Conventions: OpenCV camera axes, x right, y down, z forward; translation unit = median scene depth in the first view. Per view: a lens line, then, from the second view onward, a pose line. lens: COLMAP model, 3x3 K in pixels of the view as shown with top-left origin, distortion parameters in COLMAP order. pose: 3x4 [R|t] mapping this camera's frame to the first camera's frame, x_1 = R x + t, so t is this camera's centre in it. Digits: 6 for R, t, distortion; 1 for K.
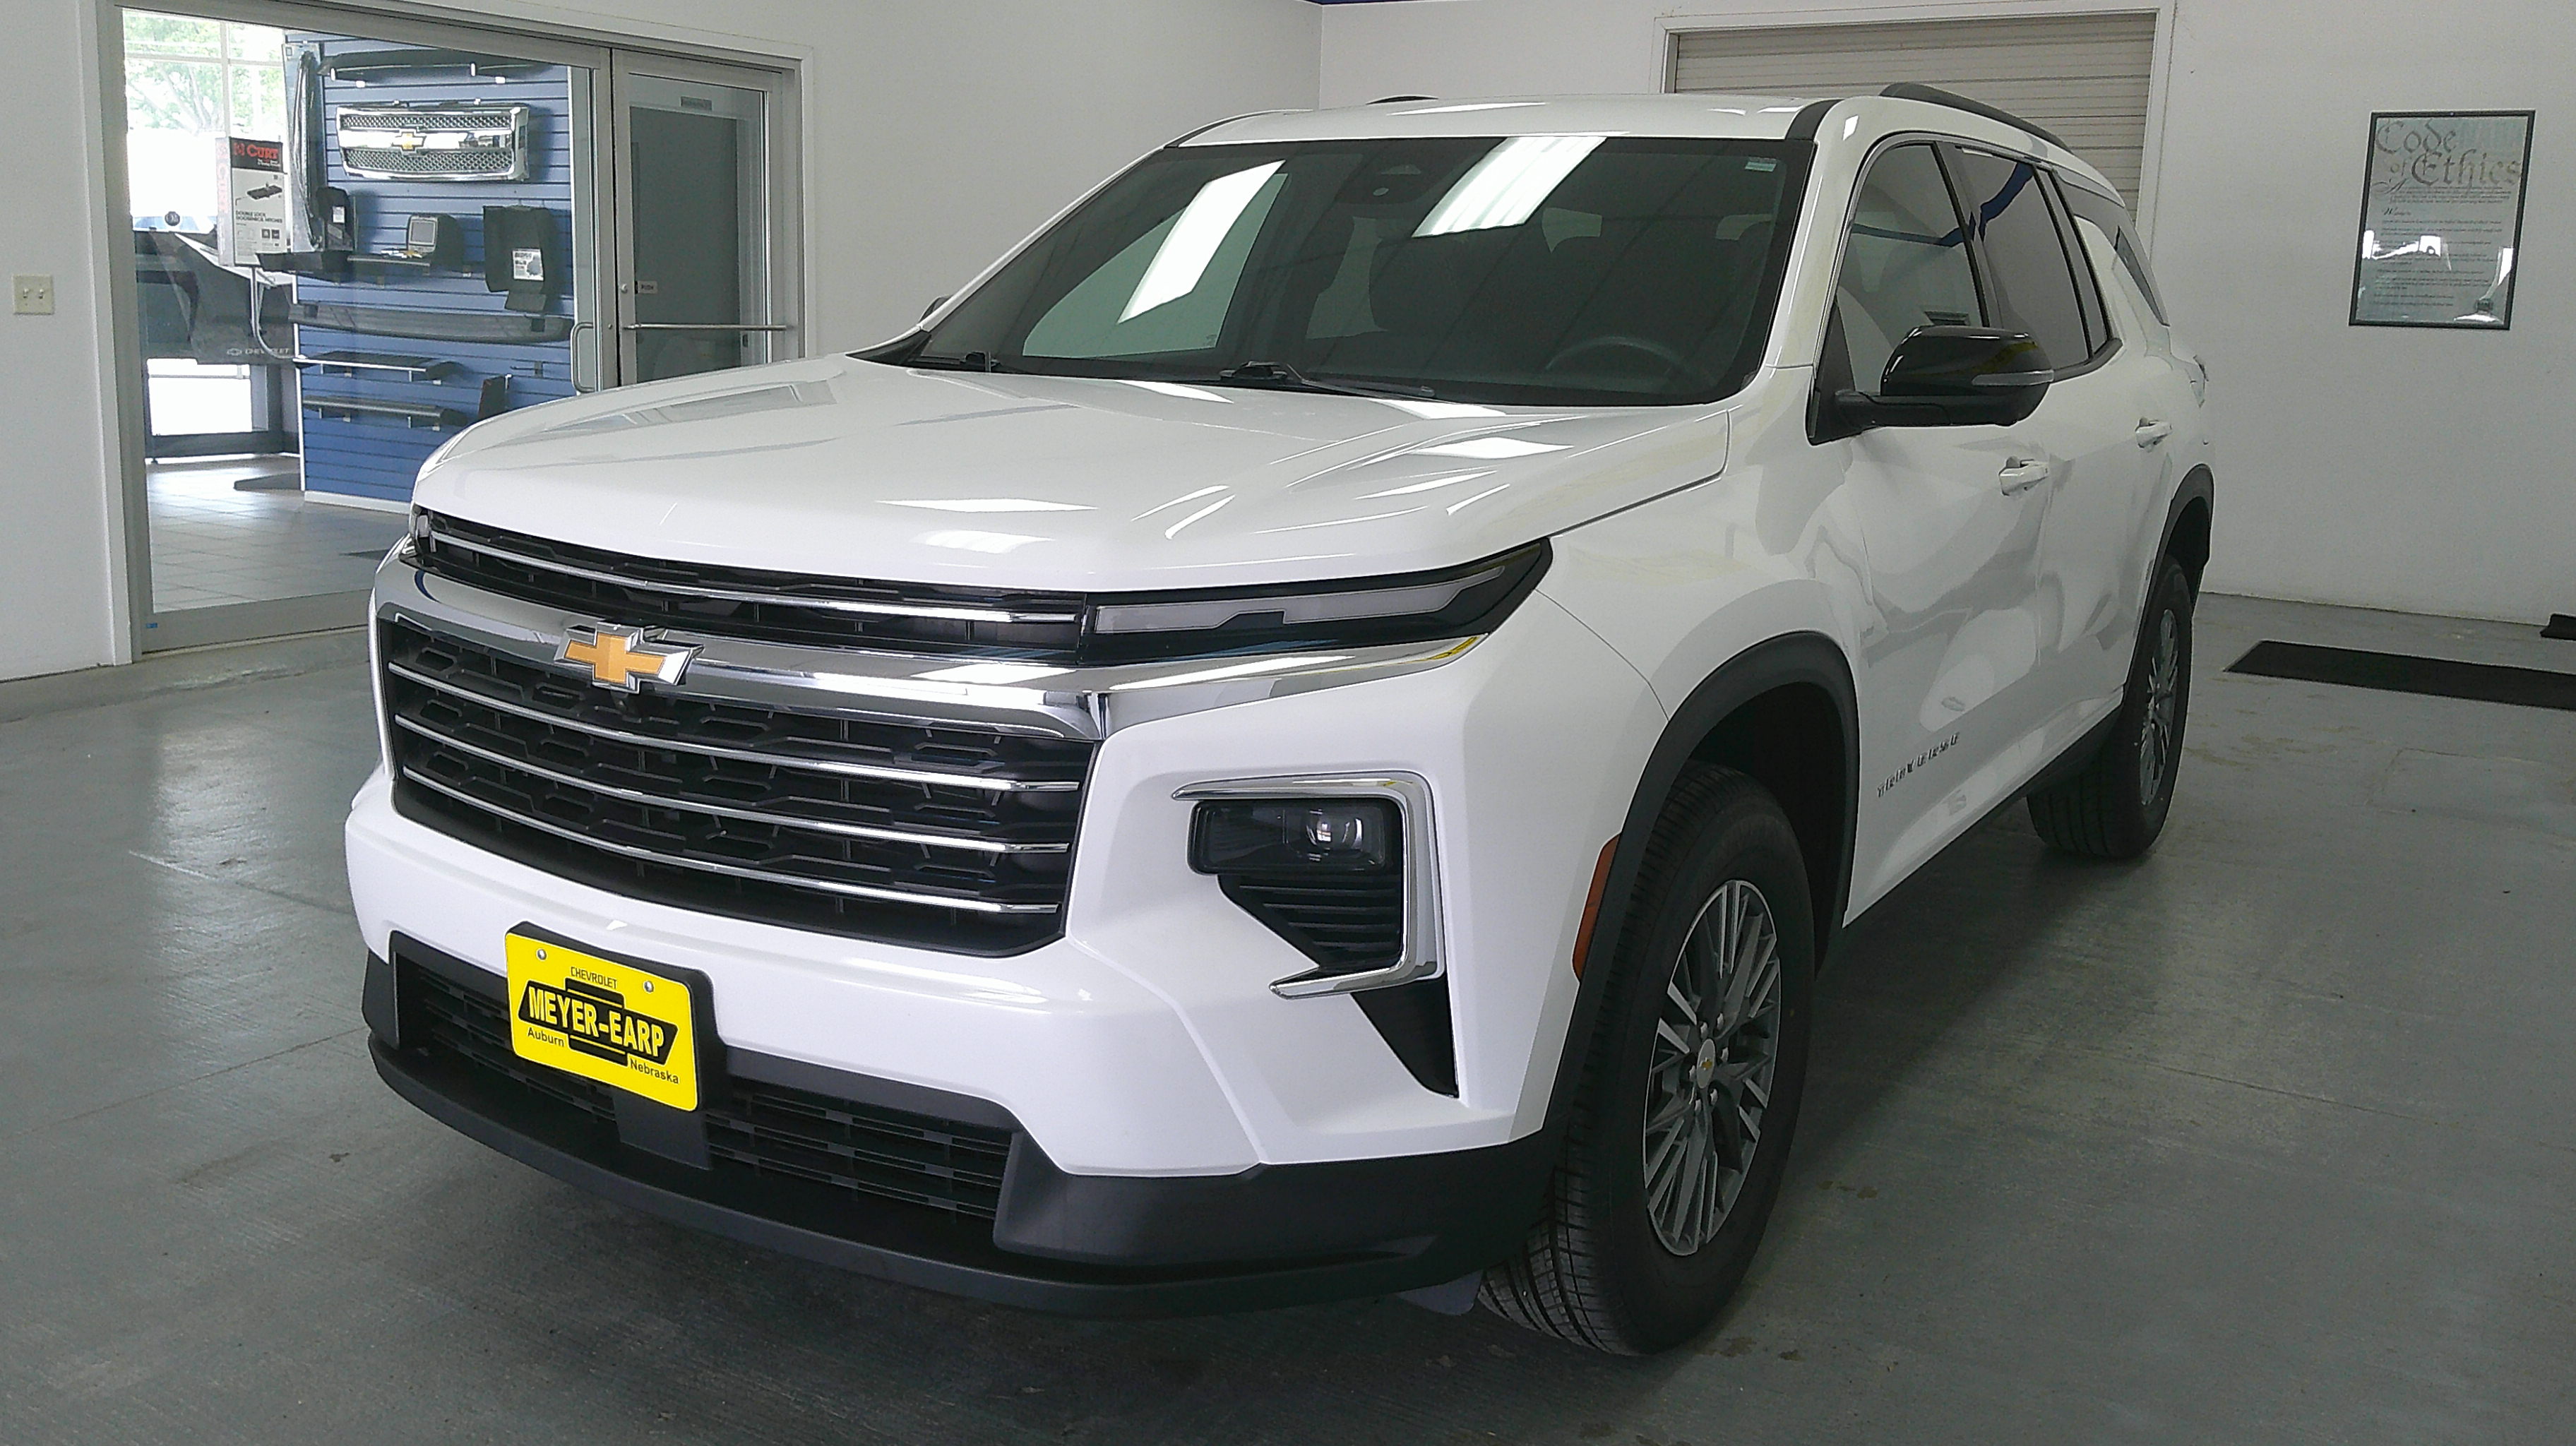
lens RADIAL K [[2176.6, 0, 1295.2], [0, 2176.6, 723.8], [0, 0, 1]] dist [0.050893, -0.085431]
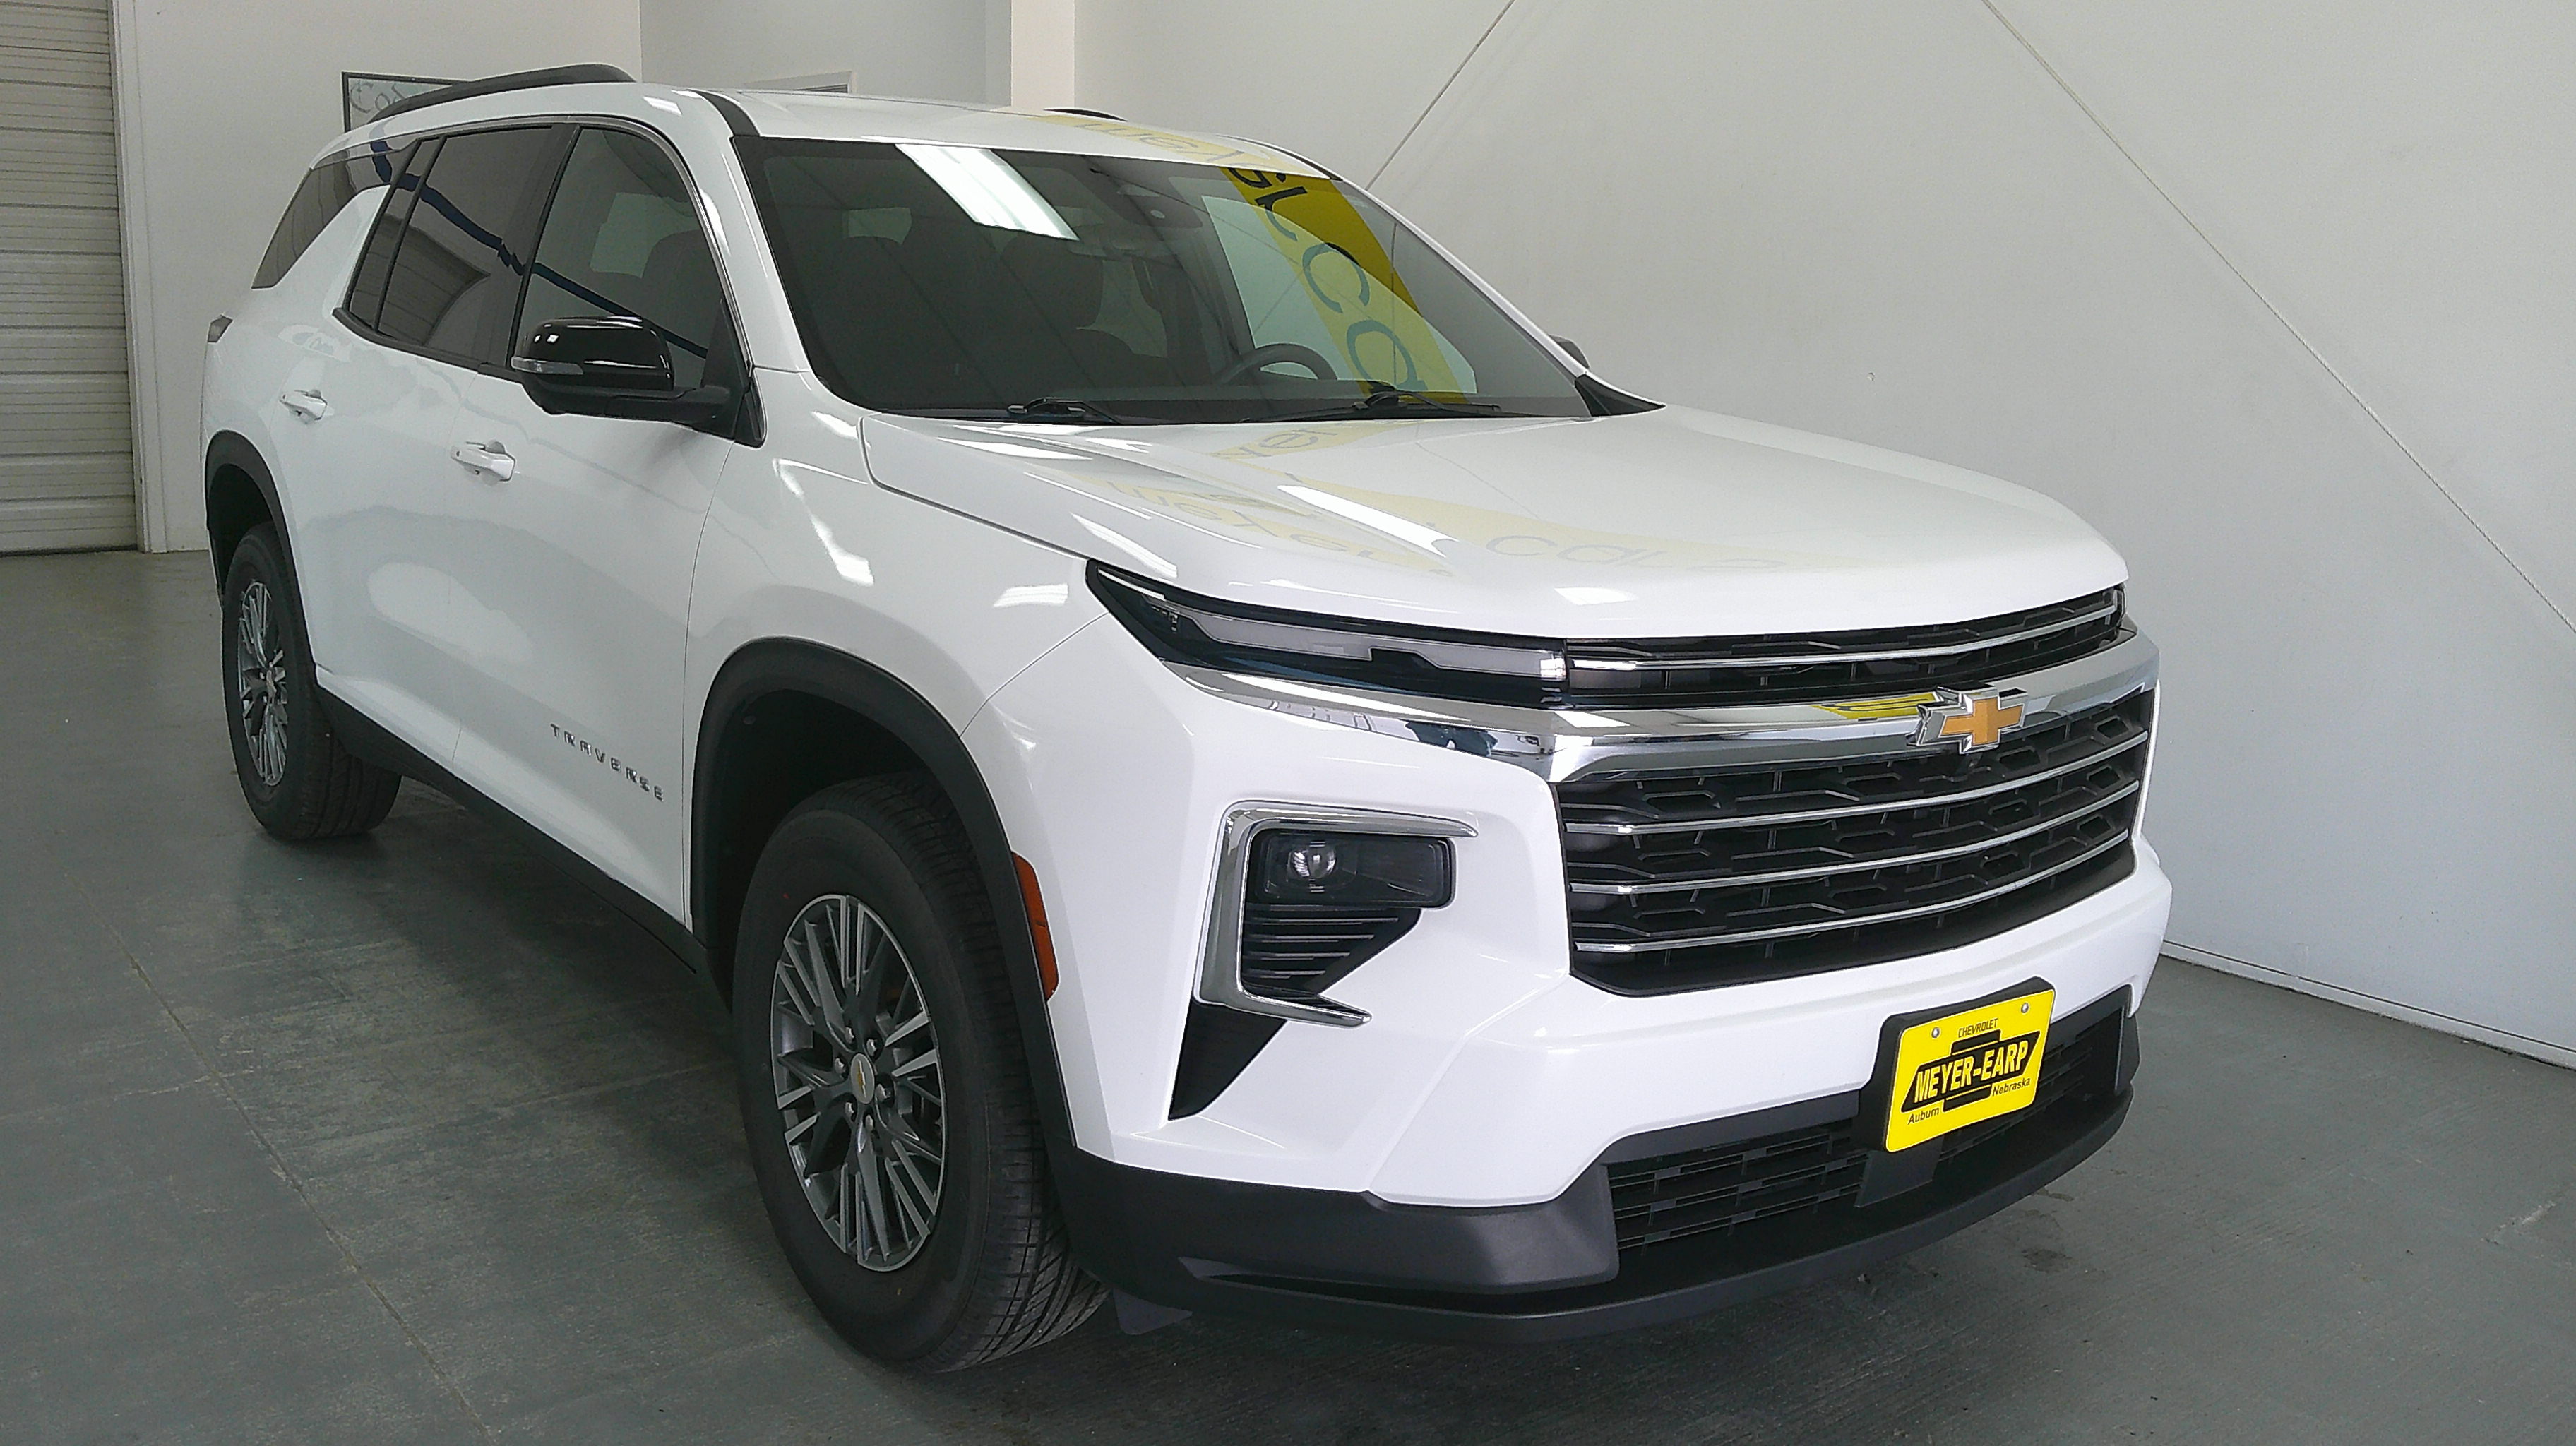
lens RADIAL K [[2176.6, 0, 1279.8], [0, 2176.6, 717.9], [0, 0, 1]] dist [0.050893, -0.085431]
pose [[0.339207, -0.203009, 0.918545, -1.378026], [0.167911, 0.973822, 0.153218, -0.248108], [-0.925605, 0.102261, 0.364415, 0.916962]]
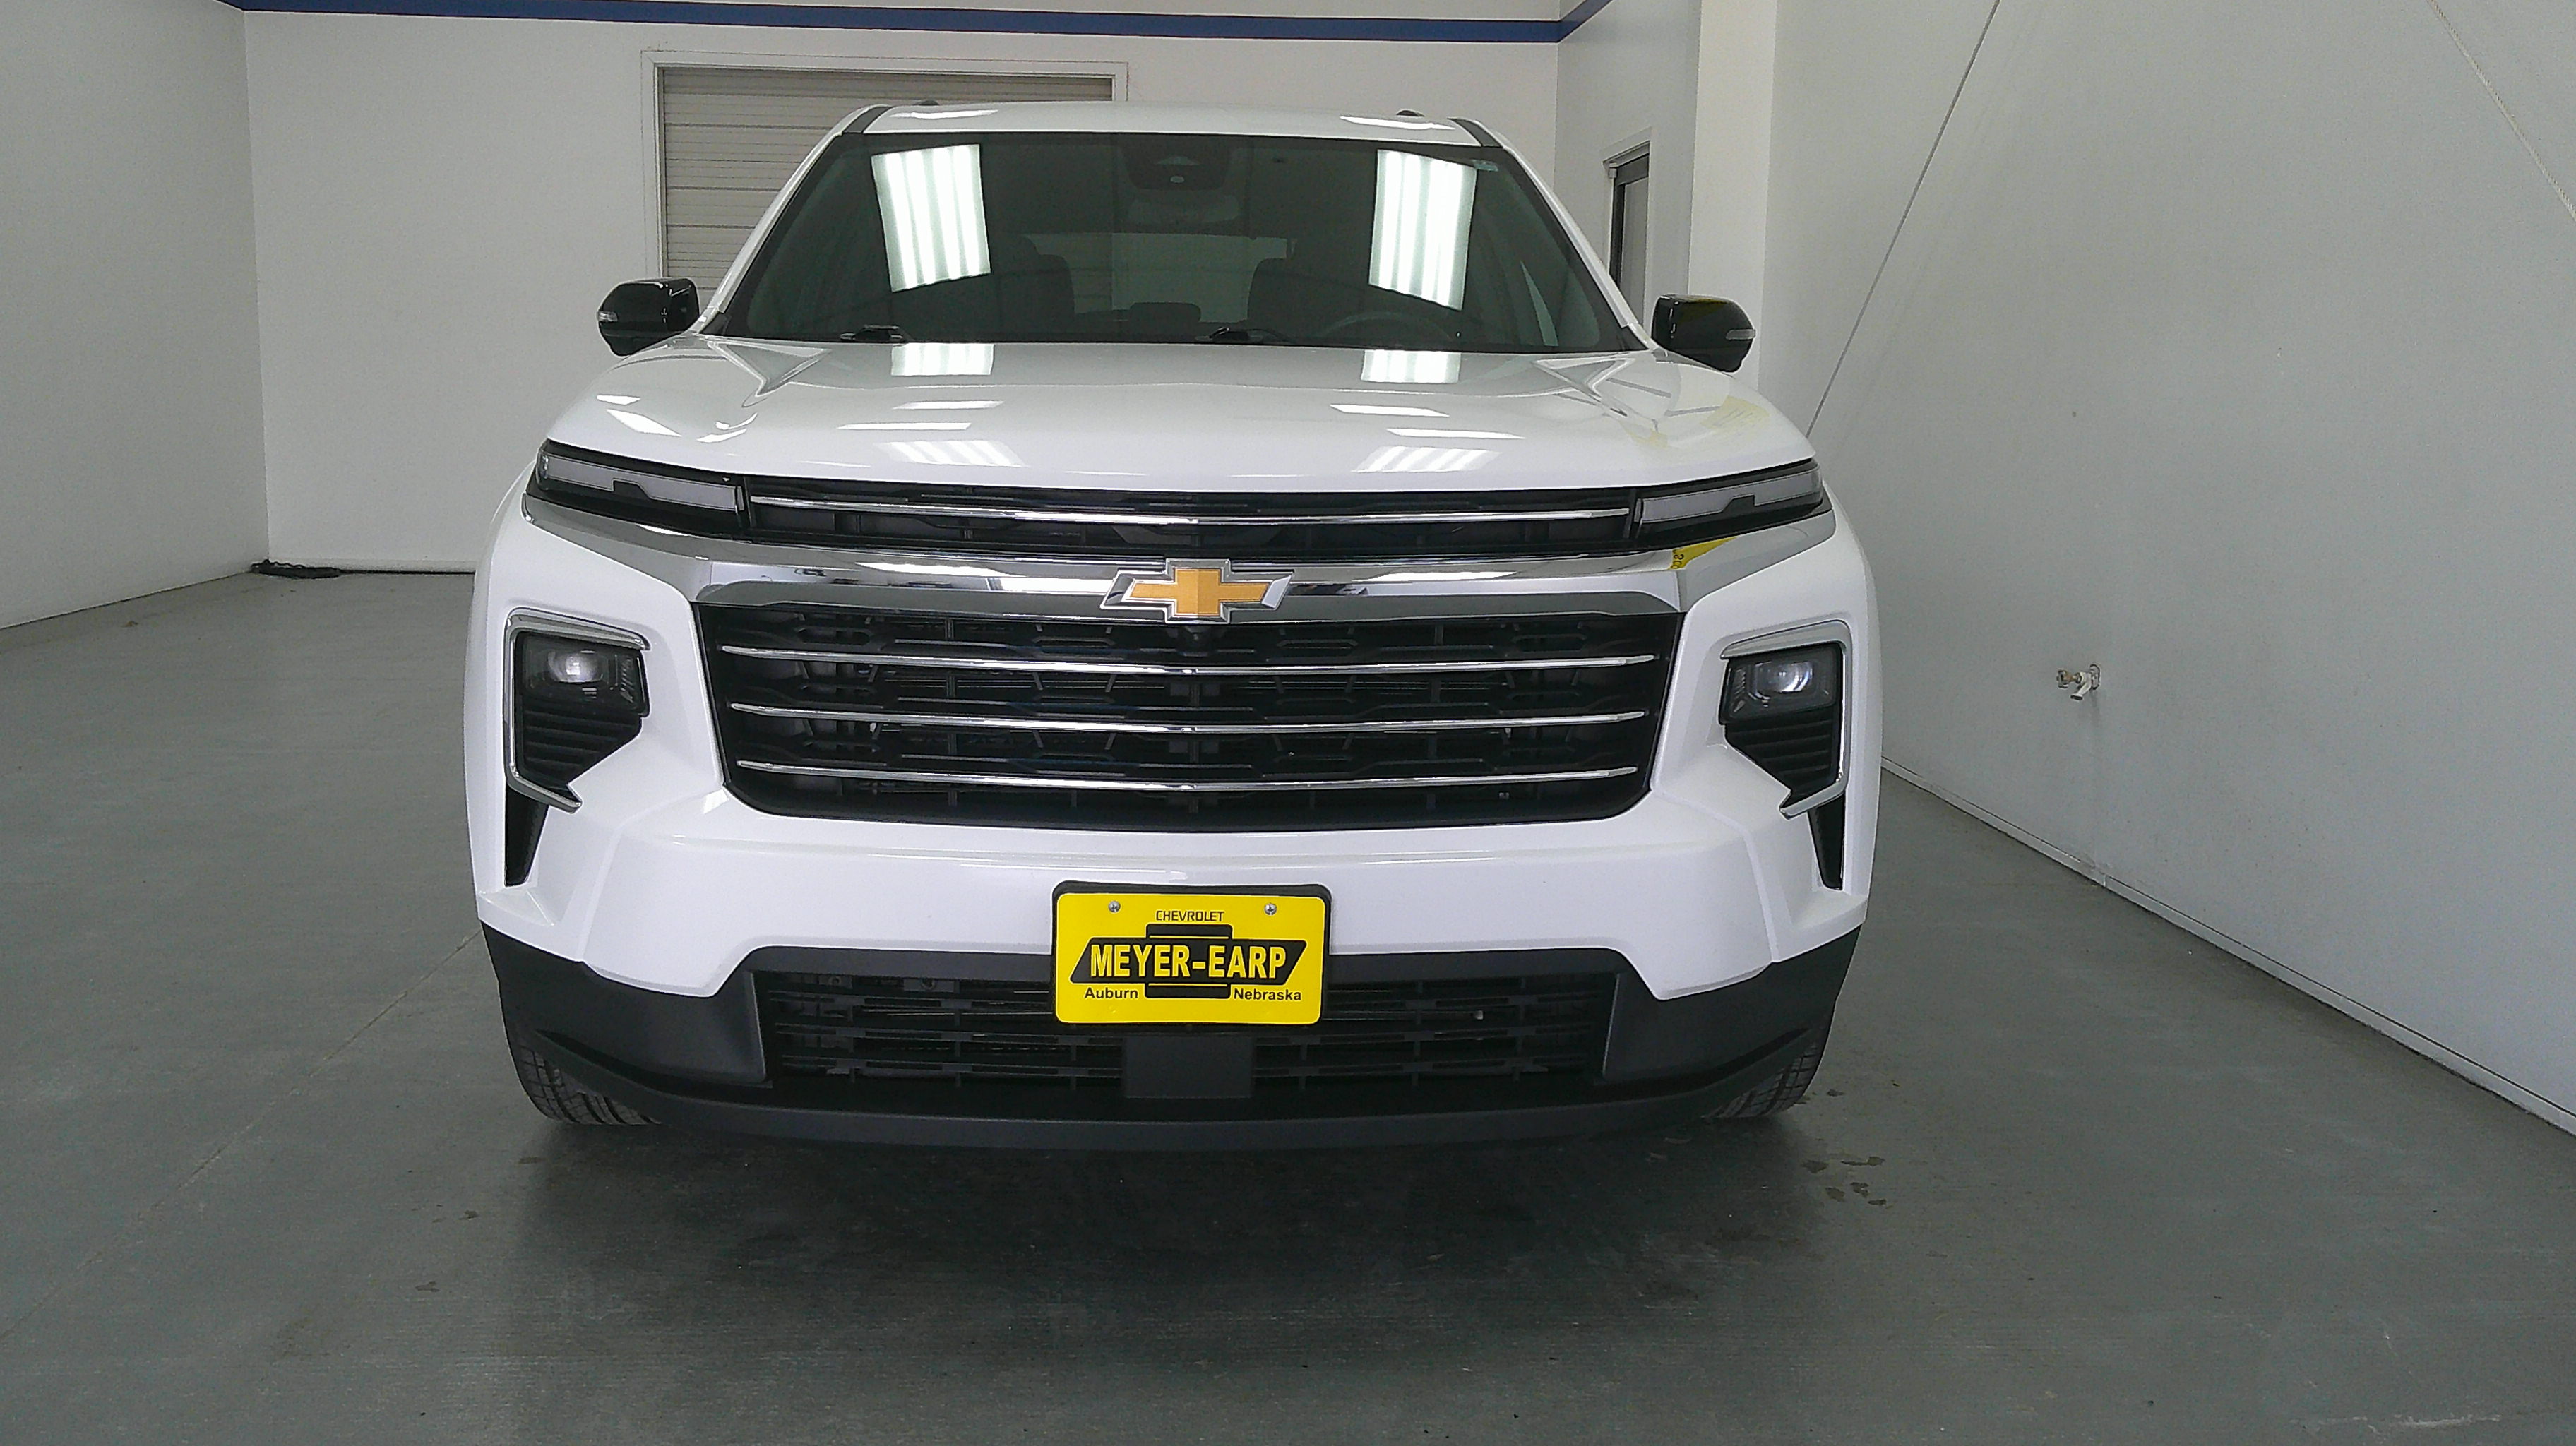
lens RADIAL K [[2176.6, 0, 1190.6], [0, 2176.6, 777.1], [0, 0, 1]] dist [0.050893, -0.085431]
pose [[0.813326, -0.121647, 0.568950, -0.881264], [0.126030, 0.991516, 0.031834, 0.021952], [-0.567995, 0.045813, 0.821756, 0.183718]]
